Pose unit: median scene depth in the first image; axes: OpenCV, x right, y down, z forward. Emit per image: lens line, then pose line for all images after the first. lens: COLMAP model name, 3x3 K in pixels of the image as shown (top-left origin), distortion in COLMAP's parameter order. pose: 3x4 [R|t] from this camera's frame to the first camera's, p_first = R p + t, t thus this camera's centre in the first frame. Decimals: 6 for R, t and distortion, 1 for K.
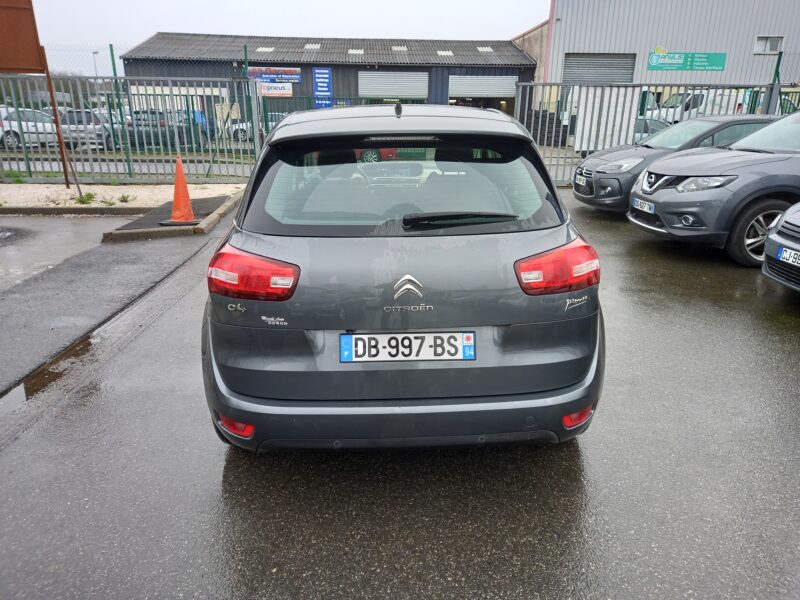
lens RADIAL K [[577.3, 0, 405.8], [0, 577.3, 301.7], [0, 0, 1]] dist [0.076644, -0.055215]
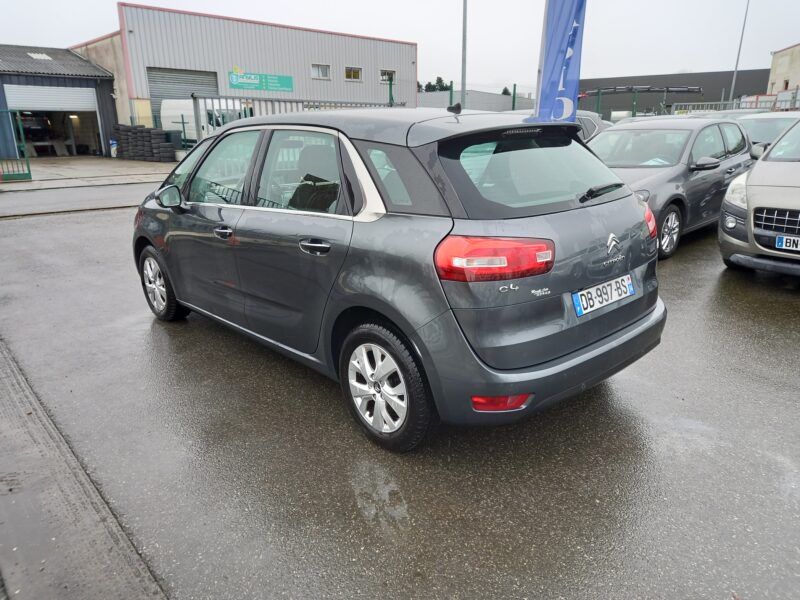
lens RADIAL K [[583.9, 0, 404.3], [0, 583.9, 298.9], [0, 0, 1]] dist [0.070934, -0.061658]
pose [[0.759071, -0.194684, 0.621216, -0.094836], [0.215418, 0.975596, 0.042522, -0.004949], [-0.614334, 0.101544, 0.782485, 0.023319]]
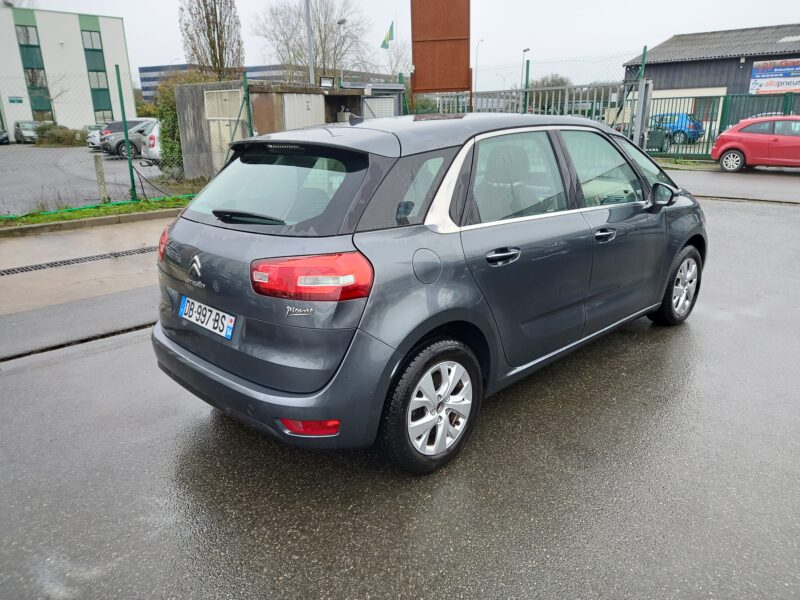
lens RADIAL K [[583.9, 0, 404.3], [0, 583.9, 298.9], [0, 0, 1]] dist [0.070934, -0.061658]
pose [[0.672698, 0.201775, -0.711874, 0.099084], [-0.210095, 0.974588, 0.077706, -0.012088], [0.709463, 0.097289, 0.697995, 0.036256]]
